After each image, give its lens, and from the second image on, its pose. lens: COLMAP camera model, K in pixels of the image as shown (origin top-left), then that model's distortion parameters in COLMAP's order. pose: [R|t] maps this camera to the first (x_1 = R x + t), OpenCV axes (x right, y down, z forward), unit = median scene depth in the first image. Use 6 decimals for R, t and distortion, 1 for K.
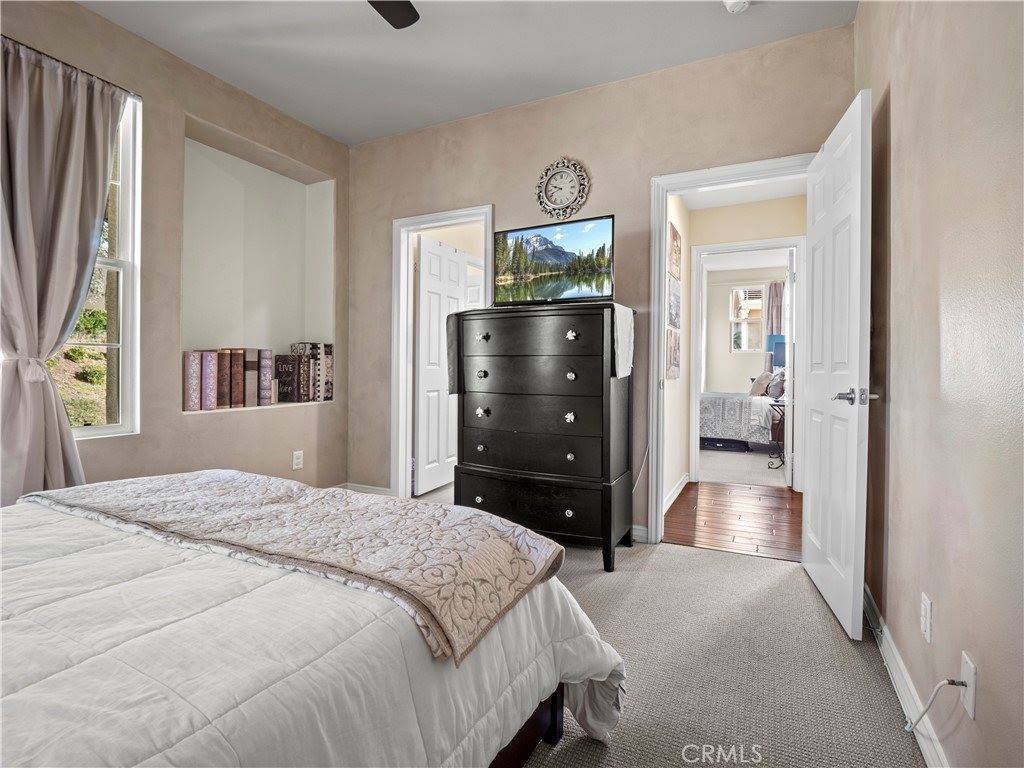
lens RADIAL K [[498.4, 0, 511.8], [0, 498.4, 377.1], [0, 0, 1]] dist [-0.017756, 0.001357]
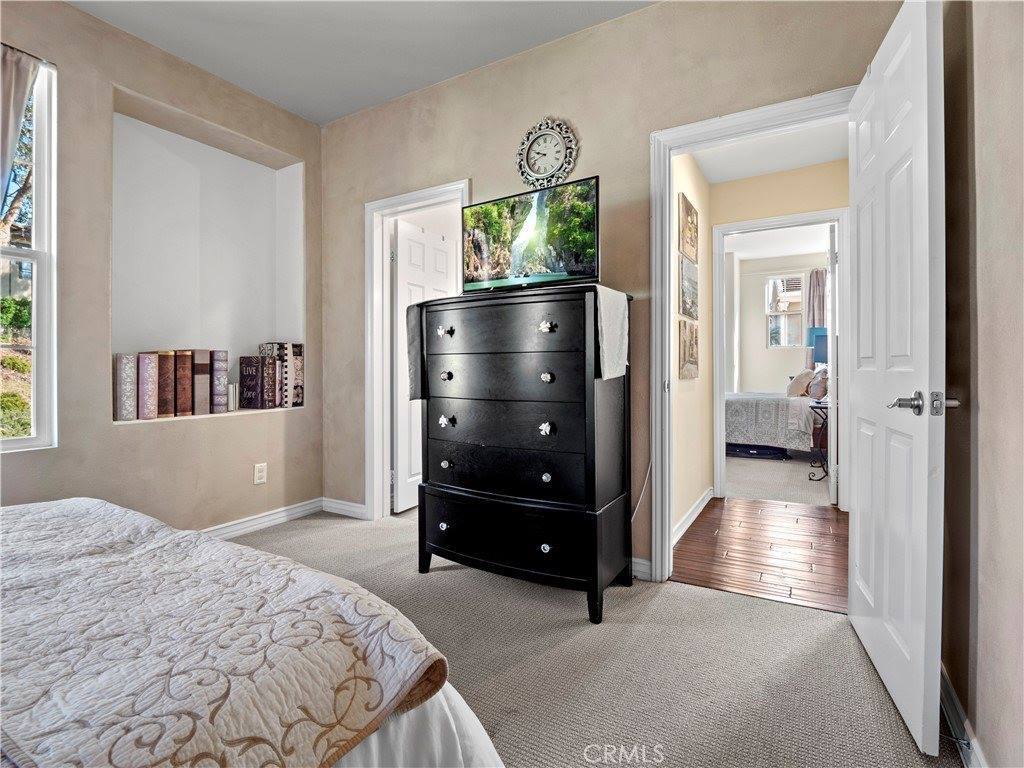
lens RADIAL K [[498.4, 0, 509.6], [0, 498.4, 374.3], [0, 0, 1]] dist [-0.017756, 0.001357]
pose [[0.997284, -0.010202, -0.072945, 0.103902], [0.009714, 0.999928, -0.007048, -0.001541], [0.073012, 0.006320, 0.997311, 0.168642]]
